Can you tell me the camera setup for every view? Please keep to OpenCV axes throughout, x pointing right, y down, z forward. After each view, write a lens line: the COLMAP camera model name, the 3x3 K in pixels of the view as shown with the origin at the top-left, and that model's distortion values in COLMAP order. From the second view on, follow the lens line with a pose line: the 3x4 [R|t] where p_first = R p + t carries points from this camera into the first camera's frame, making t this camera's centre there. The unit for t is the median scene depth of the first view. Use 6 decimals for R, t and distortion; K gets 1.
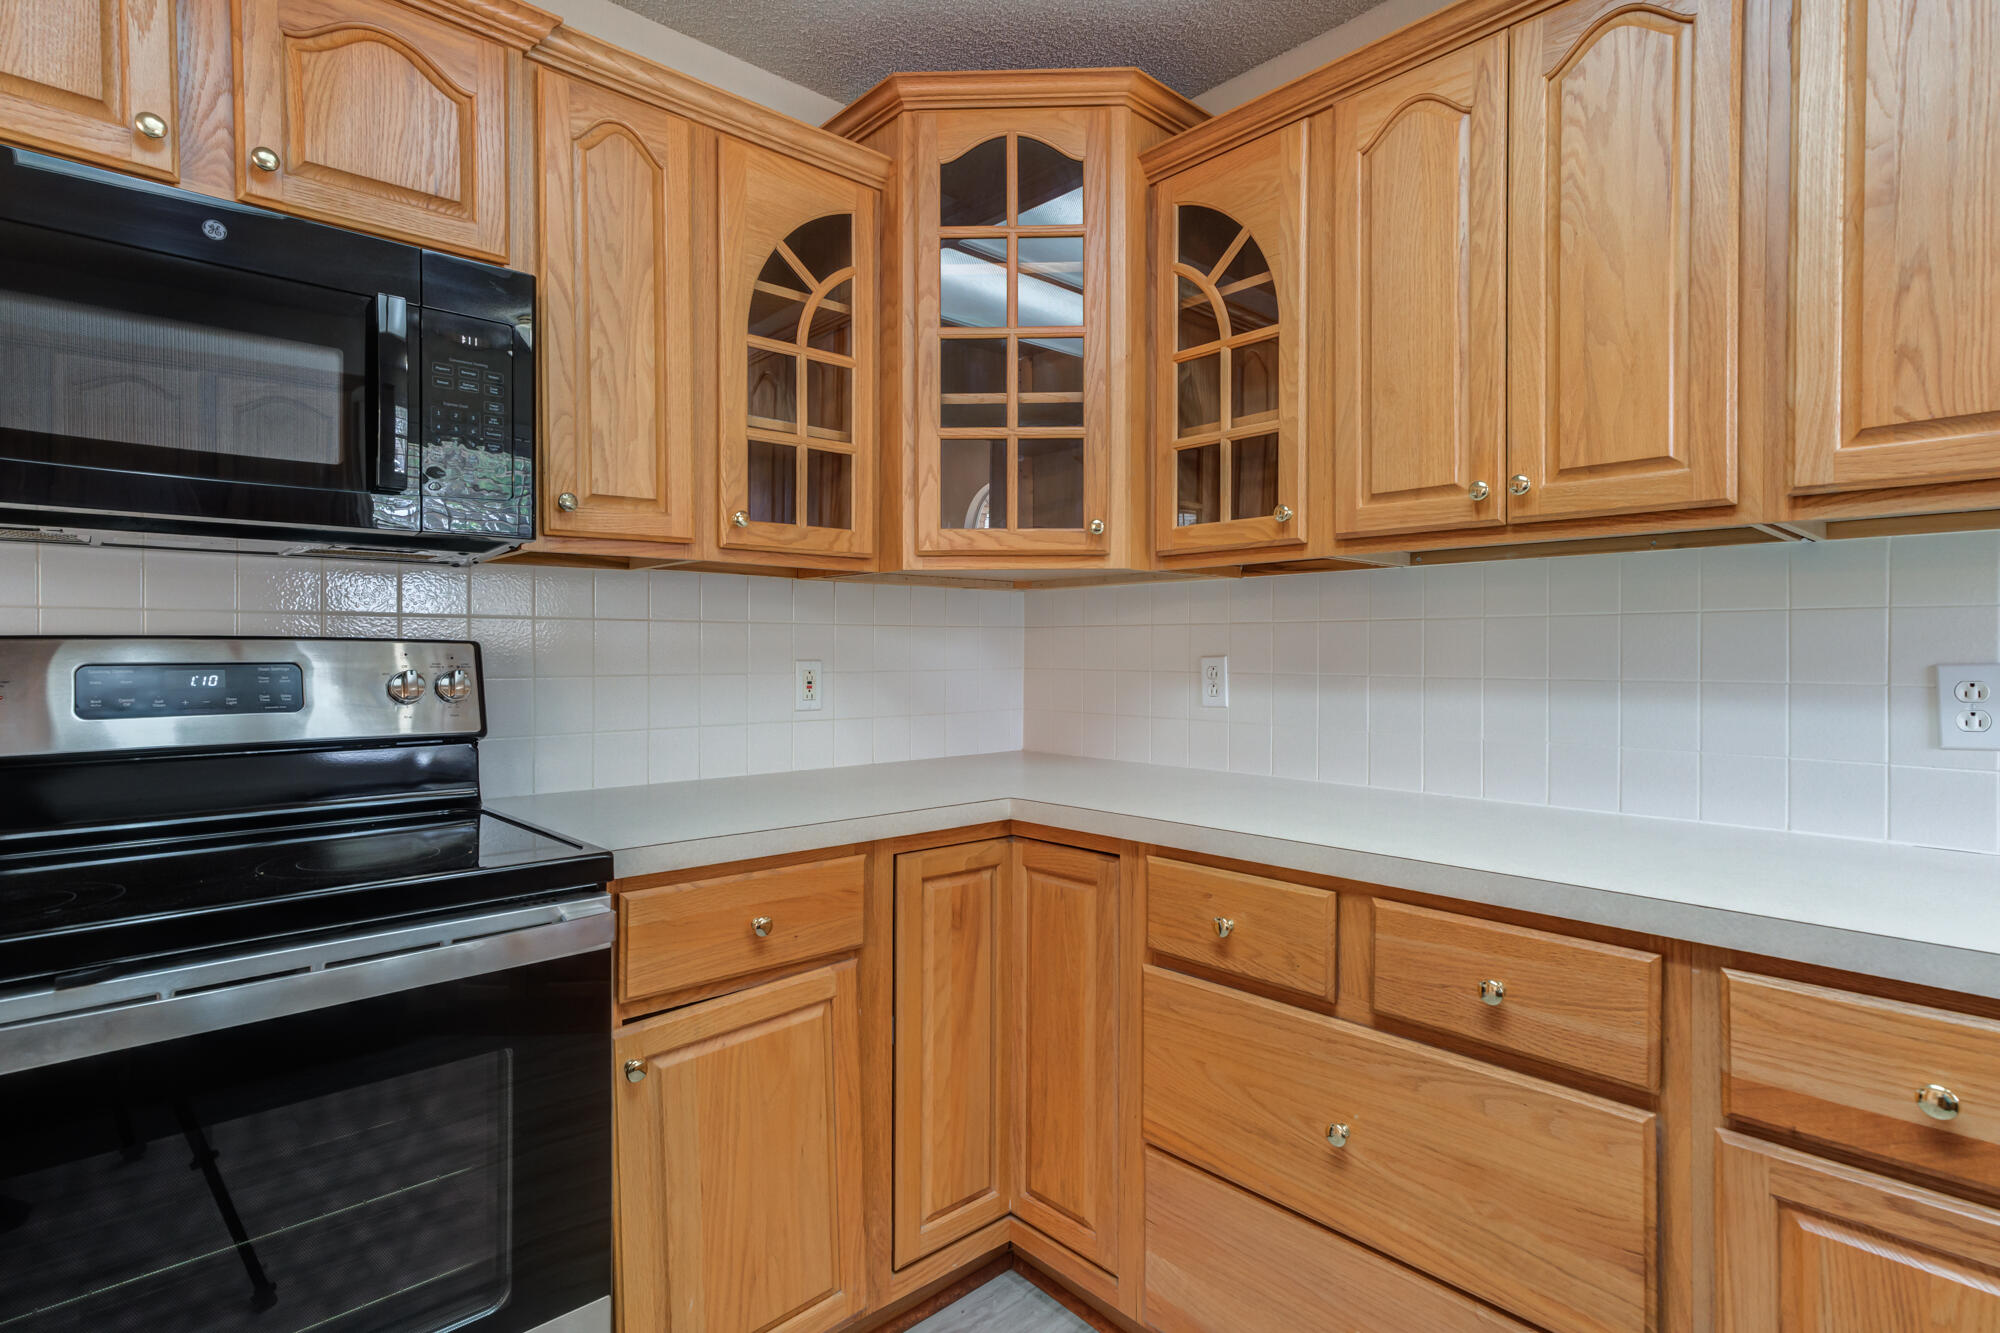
lens RADIAL K [[1010.3, 0, 1006.8], [0, 1010.3, 650.4], [0, 0, 1]] dist [0.006525, 0.011774]
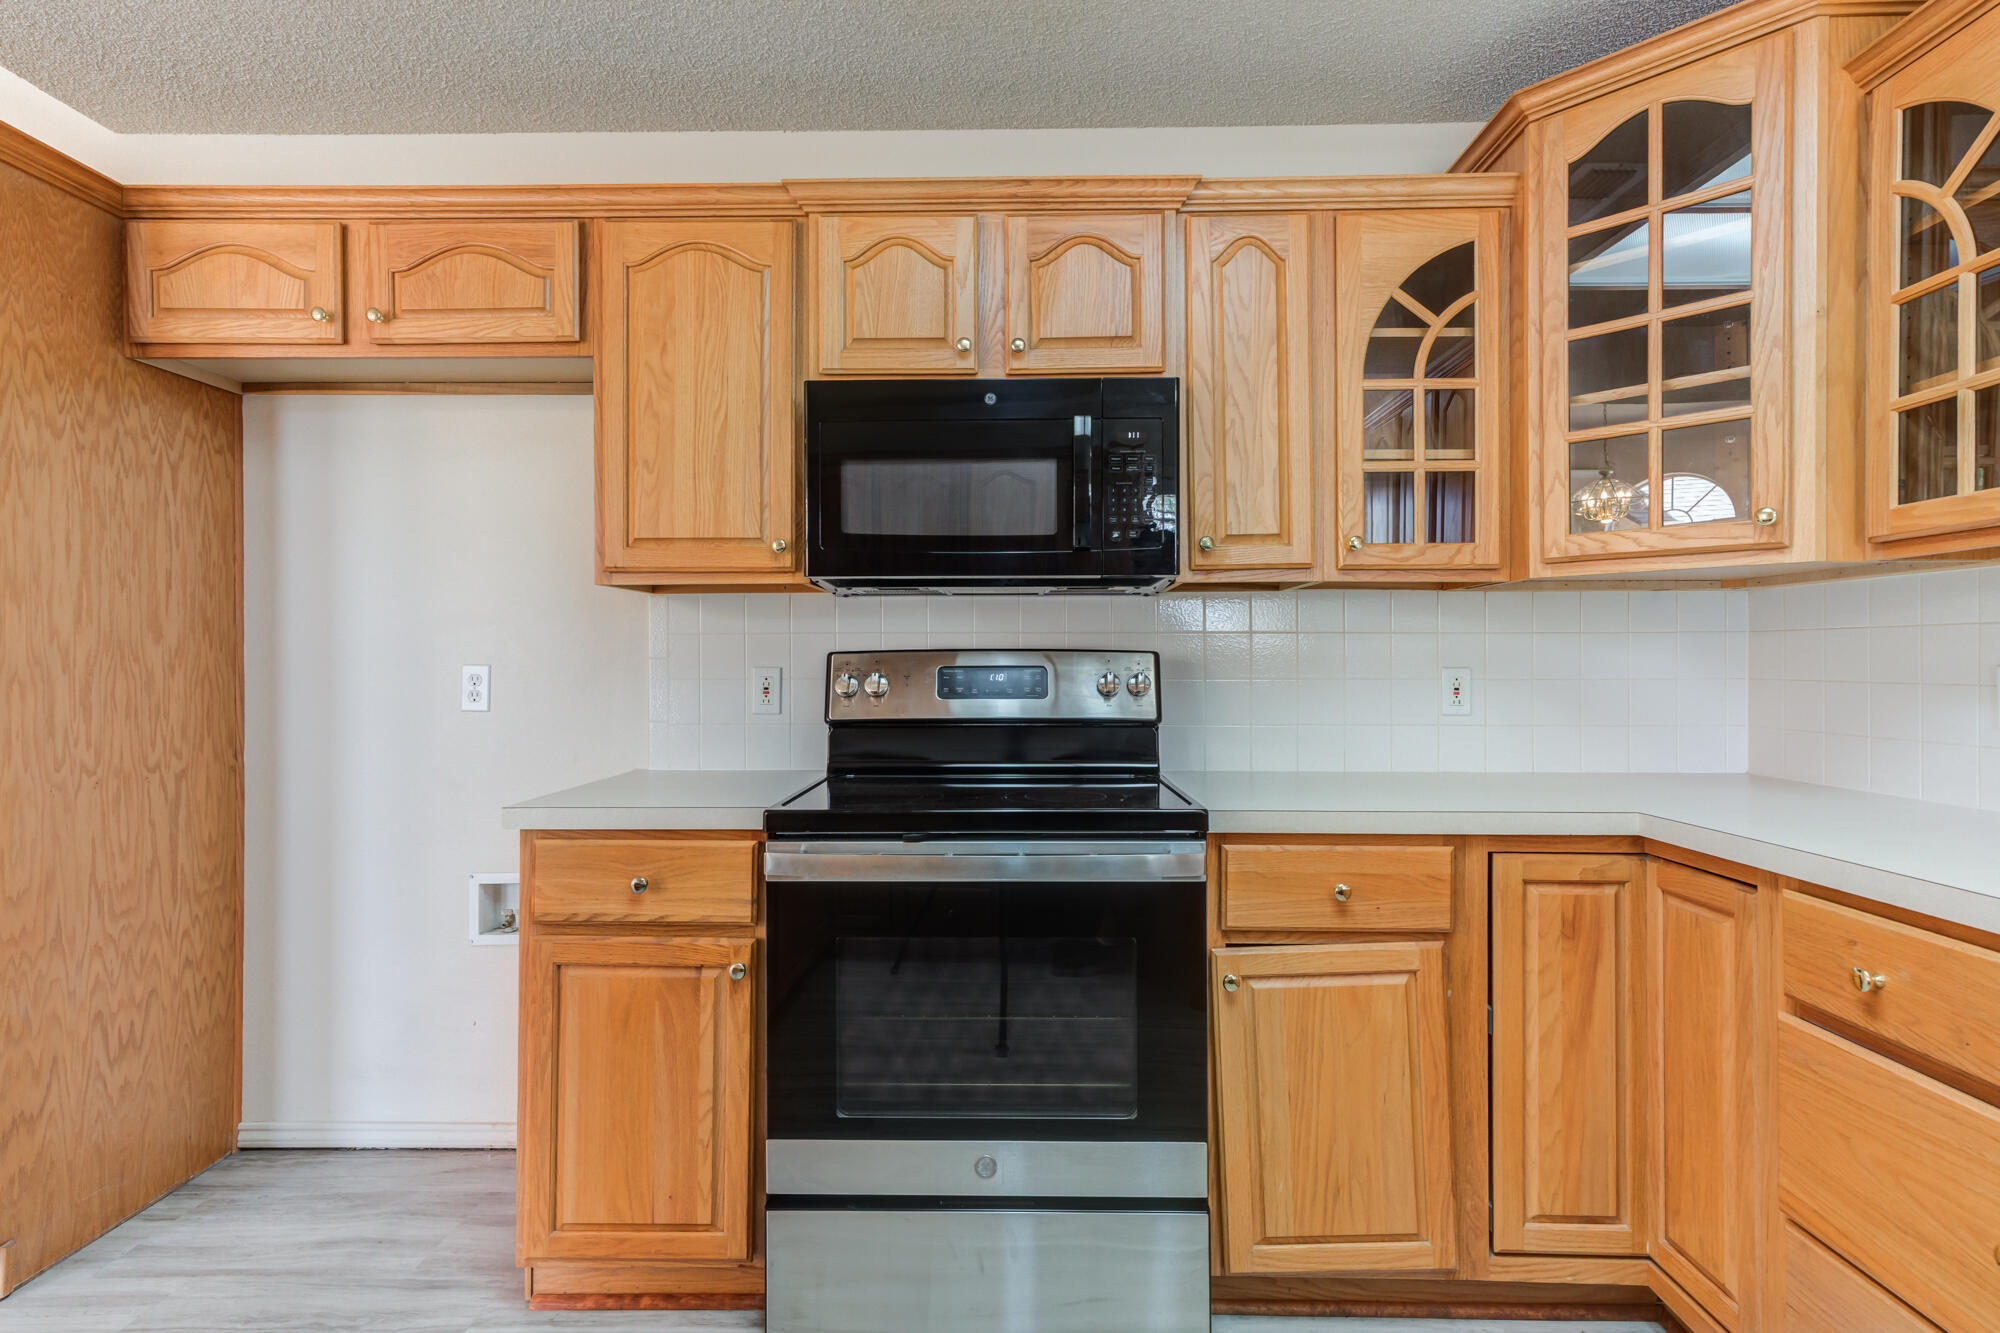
lens RADIAL K [[1010.3, 0, 1010.2], [0, 1010.3, 657.8], [0, 0, 1]] dist [0.006525, 0.011774]
pose [[0.731015, -0.003220, -0.682354, 0.236382], [0.000264, 0.999990, -0.004437, 0.004902], [0.682362, 0.003063, 0.731008, -0.103884]]
